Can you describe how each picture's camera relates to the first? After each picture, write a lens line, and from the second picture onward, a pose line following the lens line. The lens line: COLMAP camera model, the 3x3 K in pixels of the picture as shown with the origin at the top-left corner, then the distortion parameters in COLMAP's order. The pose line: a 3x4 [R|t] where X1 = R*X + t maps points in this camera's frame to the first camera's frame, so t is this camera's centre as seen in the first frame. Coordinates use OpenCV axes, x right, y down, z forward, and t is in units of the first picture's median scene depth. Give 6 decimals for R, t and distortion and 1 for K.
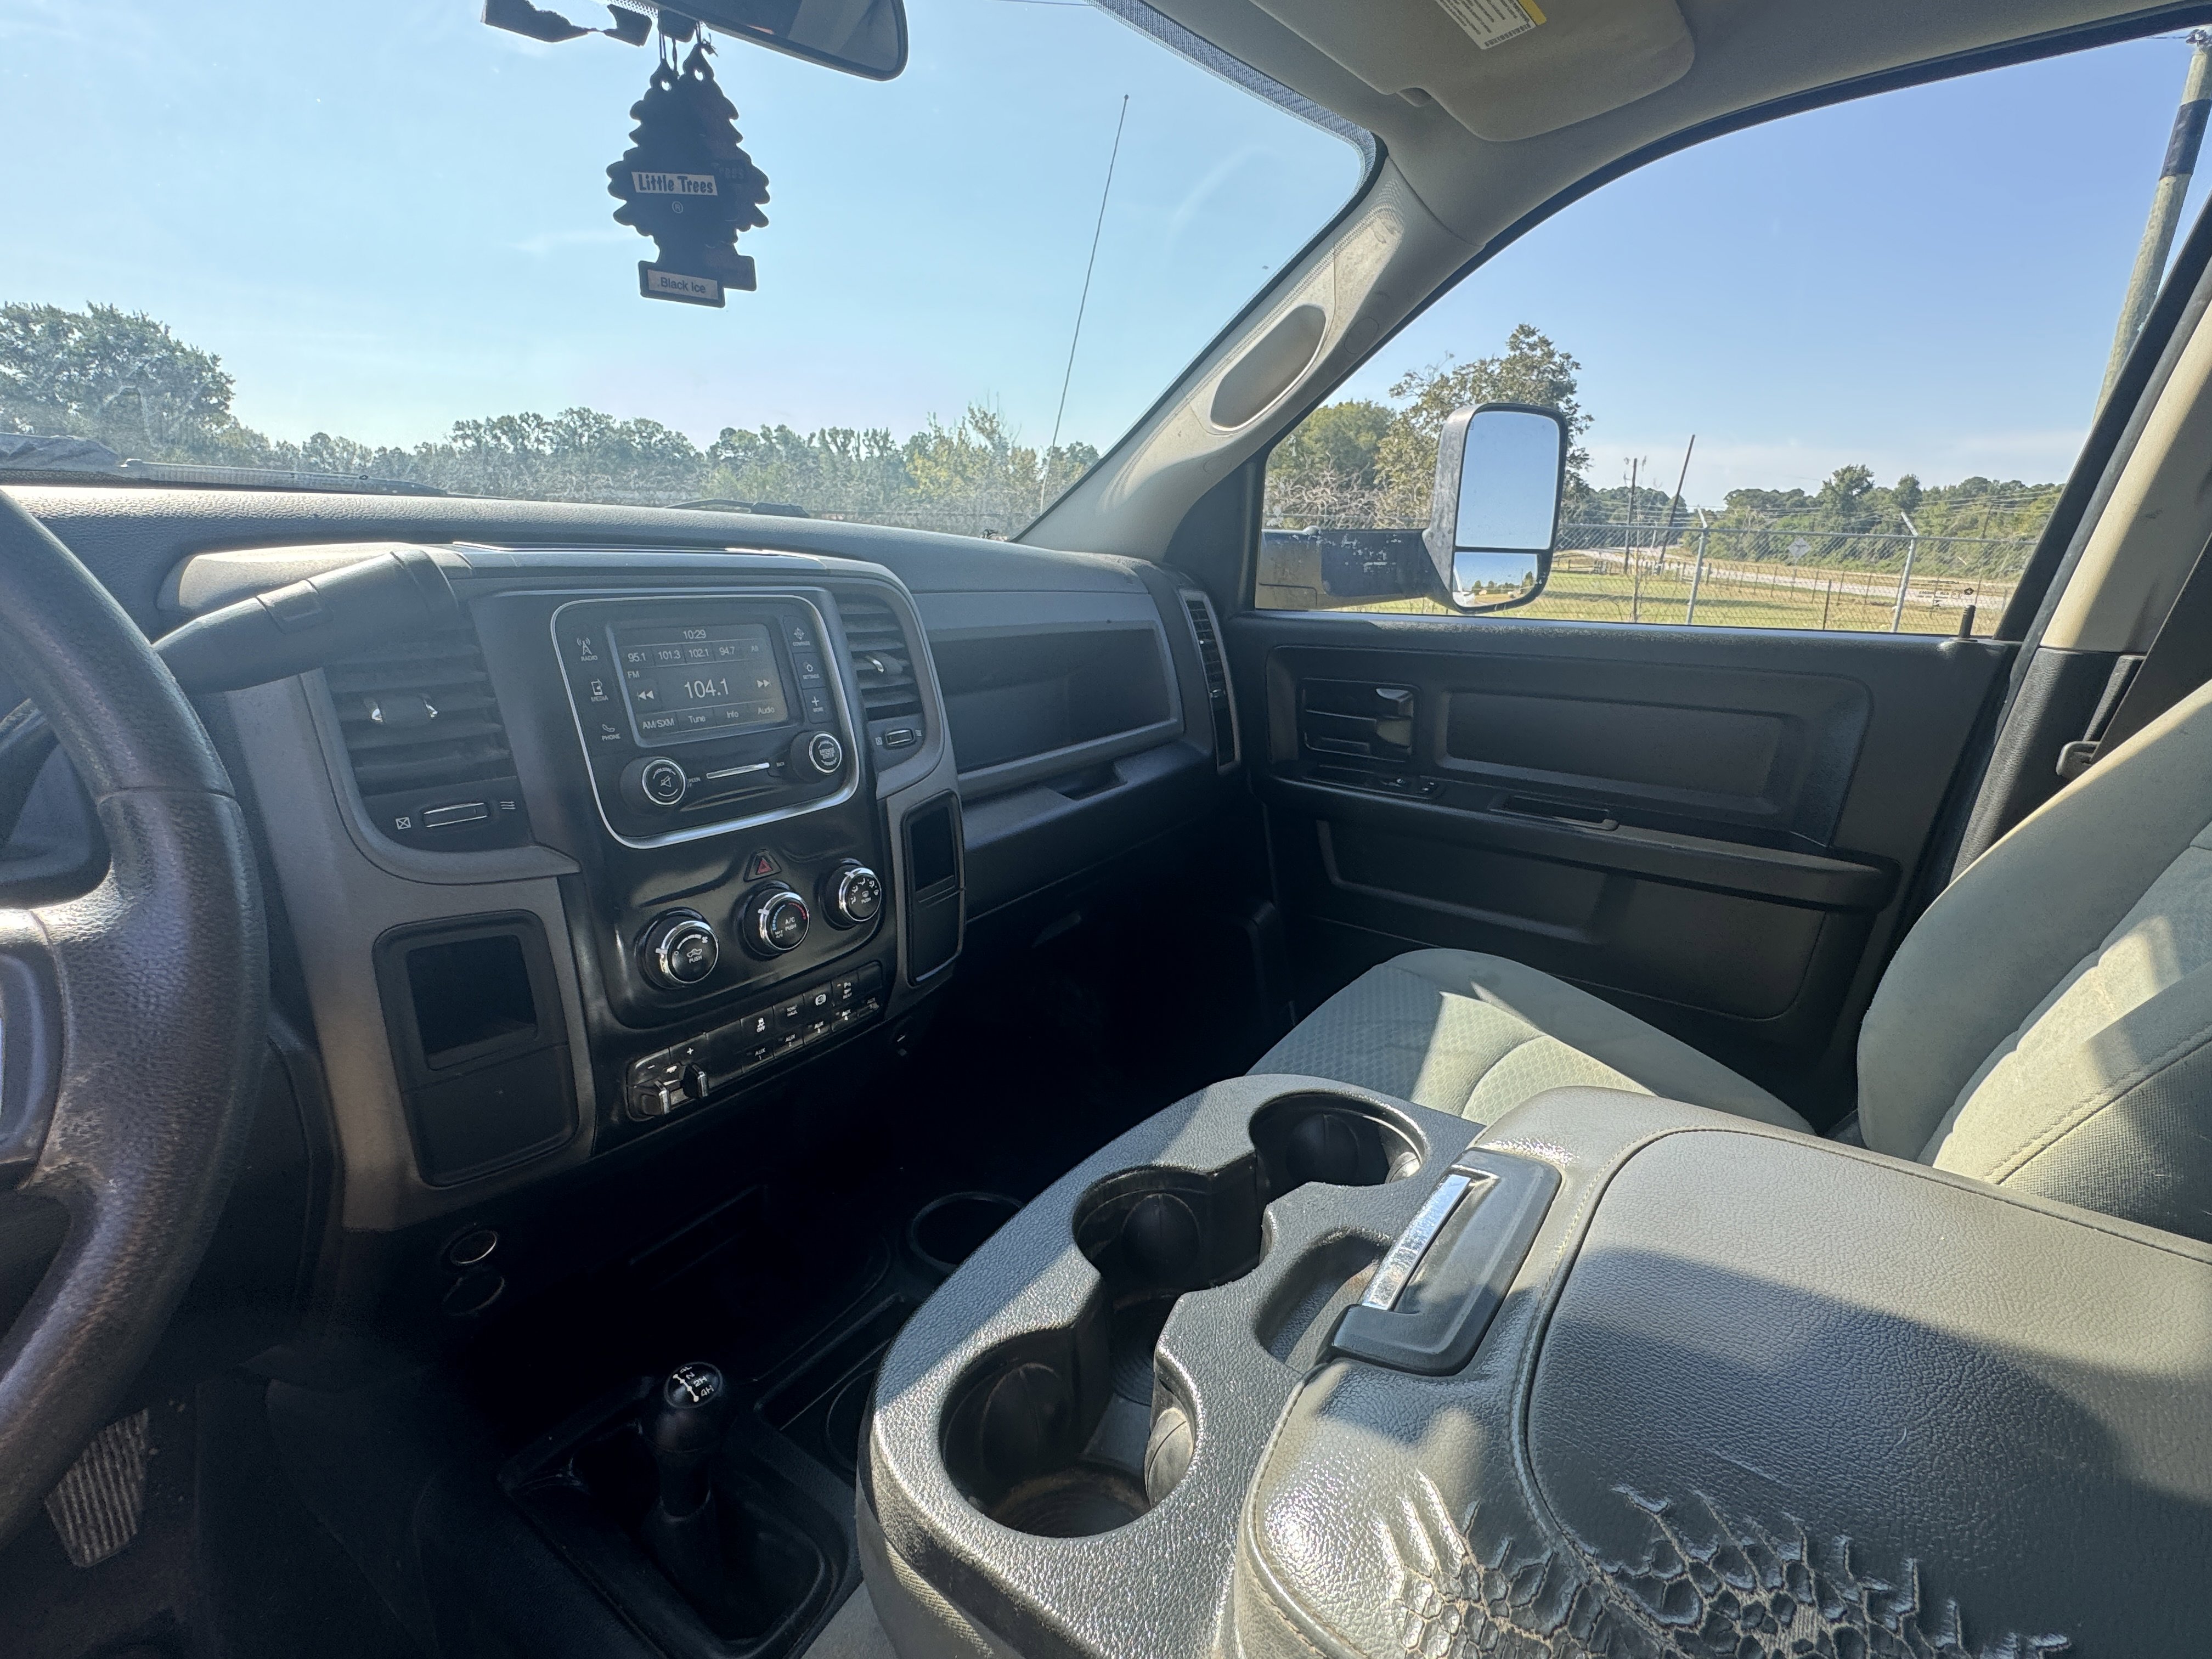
lens RADIAL K [[1024.9, 0, 1099.4], [0, 1024.9, 820.3], [0, 0, 1]] dist [-0.002030, -0.000541]
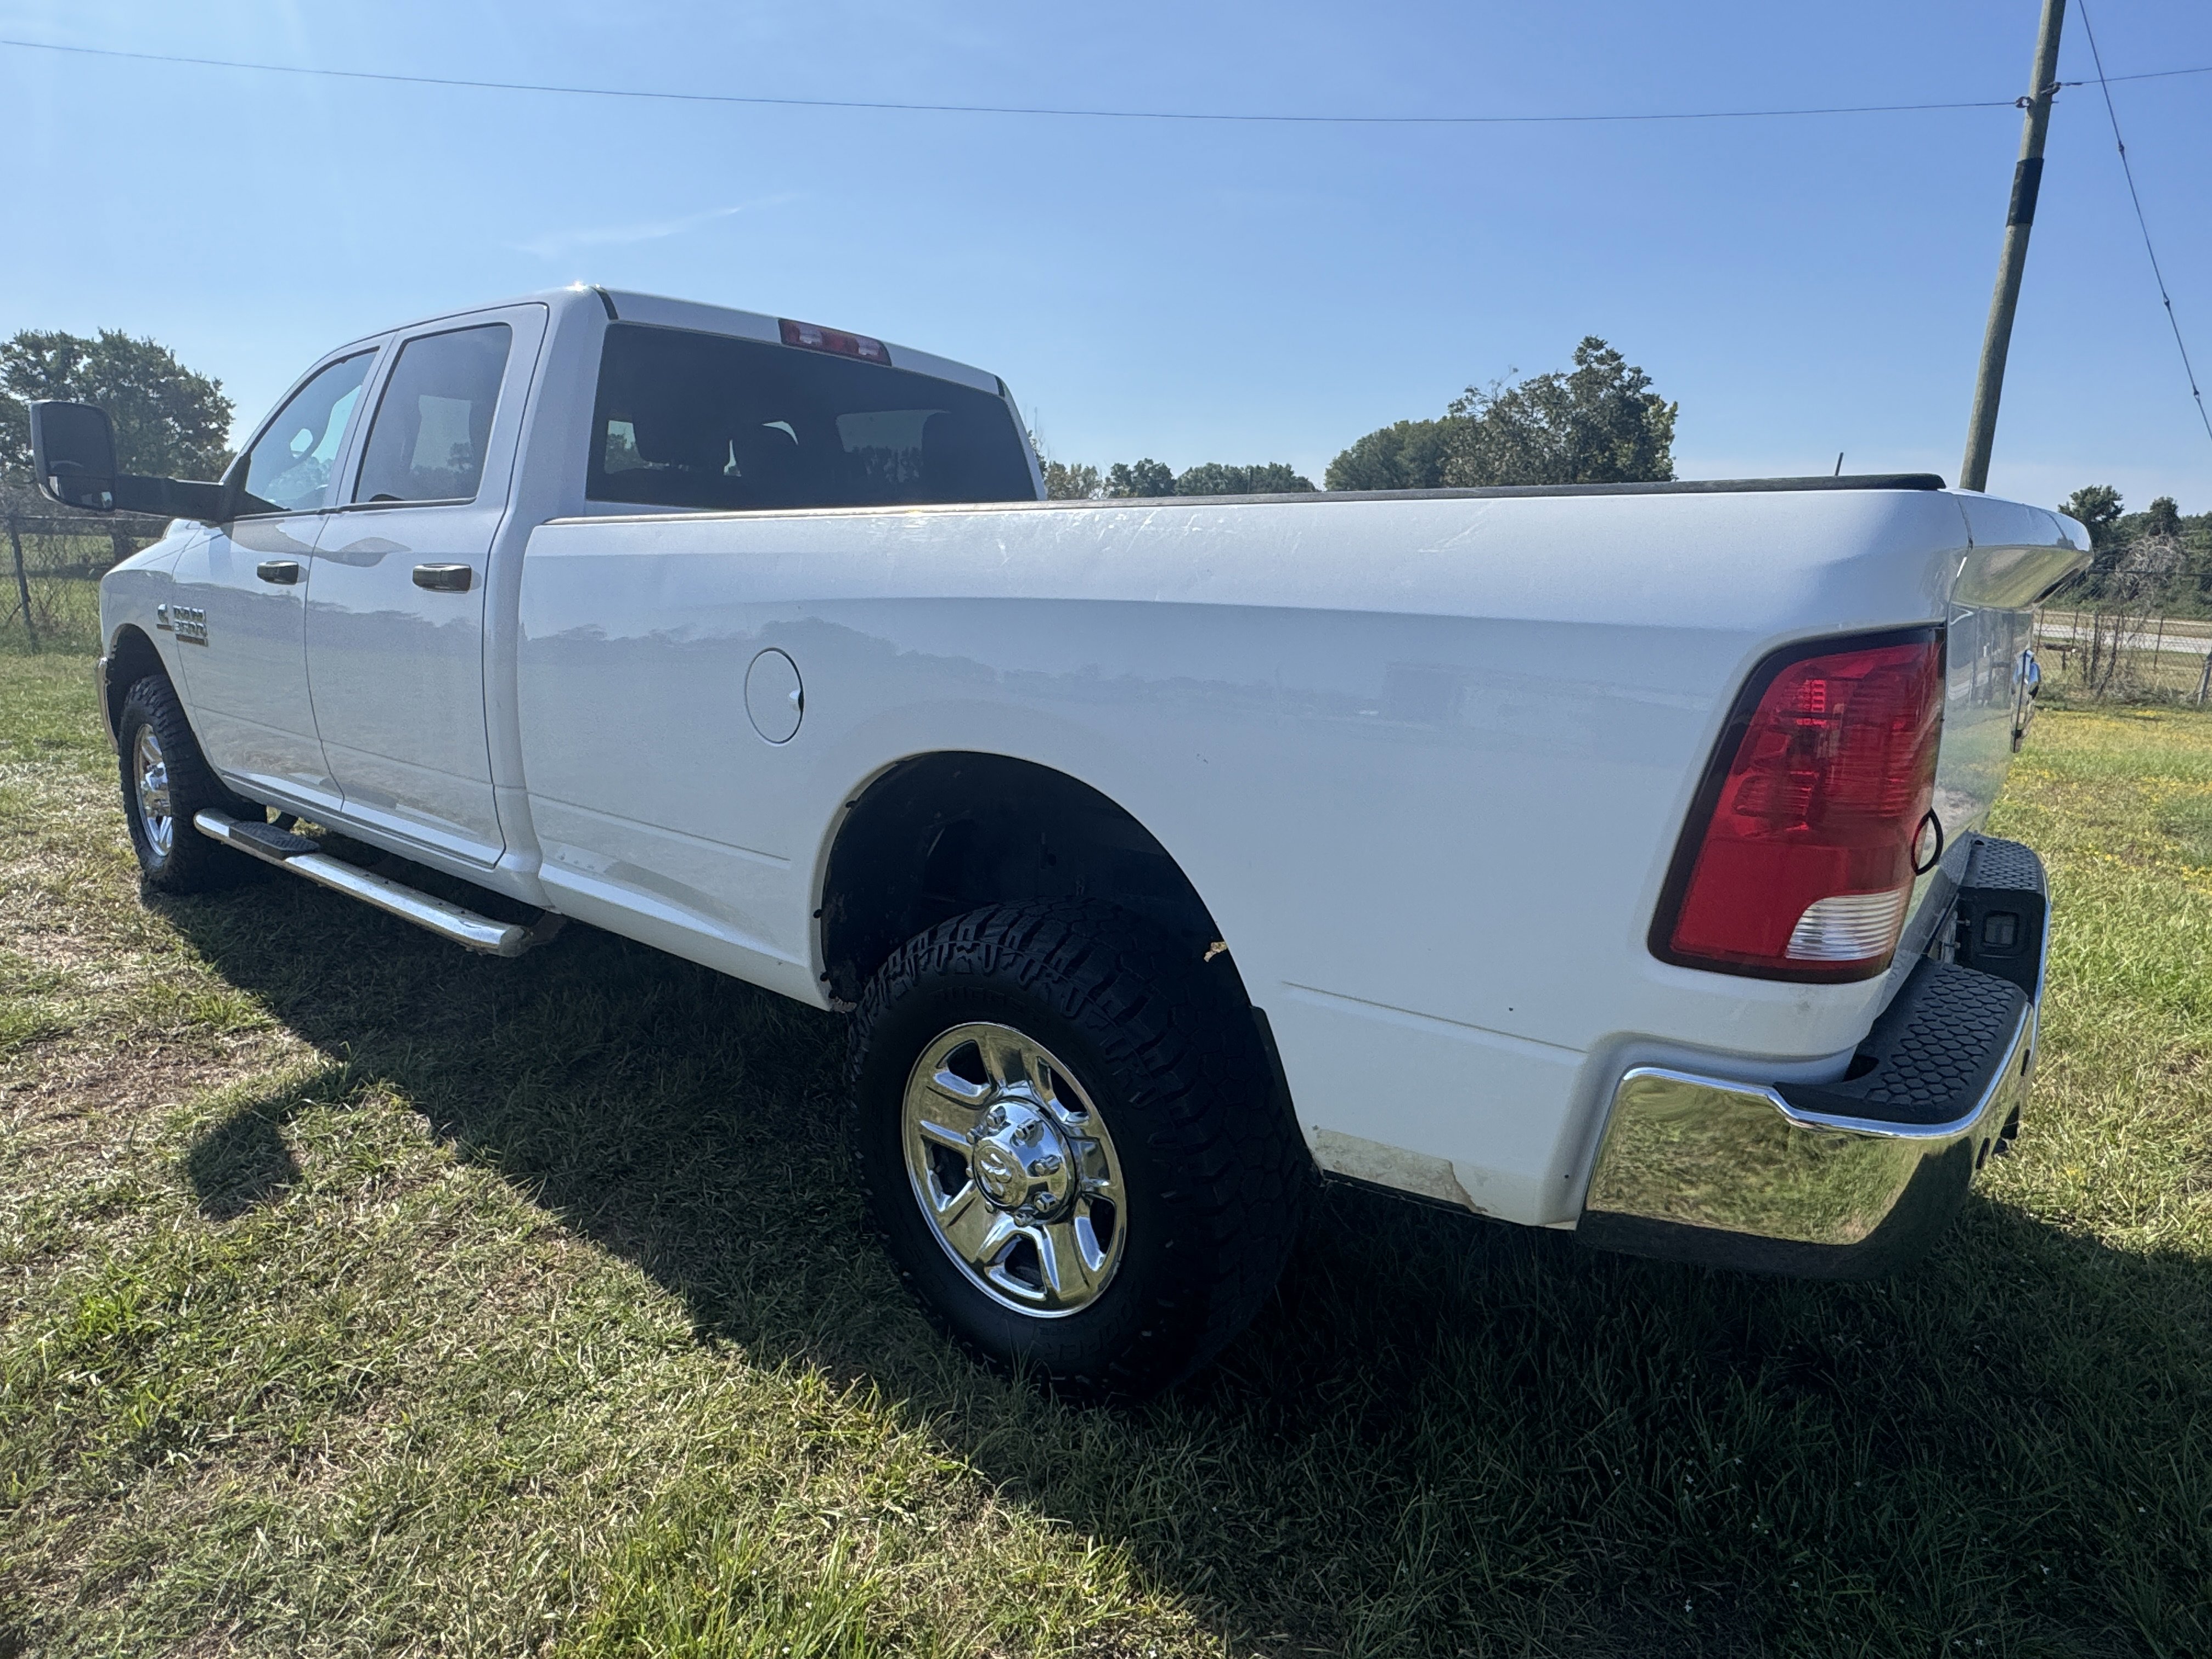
lens RADIAL K [[1256.2, 0, 1107.8], [0, 1256.2, 853.0], [0, 0, 1]] dist [-0.020455, 0.016741]
pose [[0.997699, 0.017566, -0.065485, 0.070887], [-0.020722, 0.998640, -0.047838, 0.036691], [0.064555, 0.049085, 0.996706, -0.115928]]
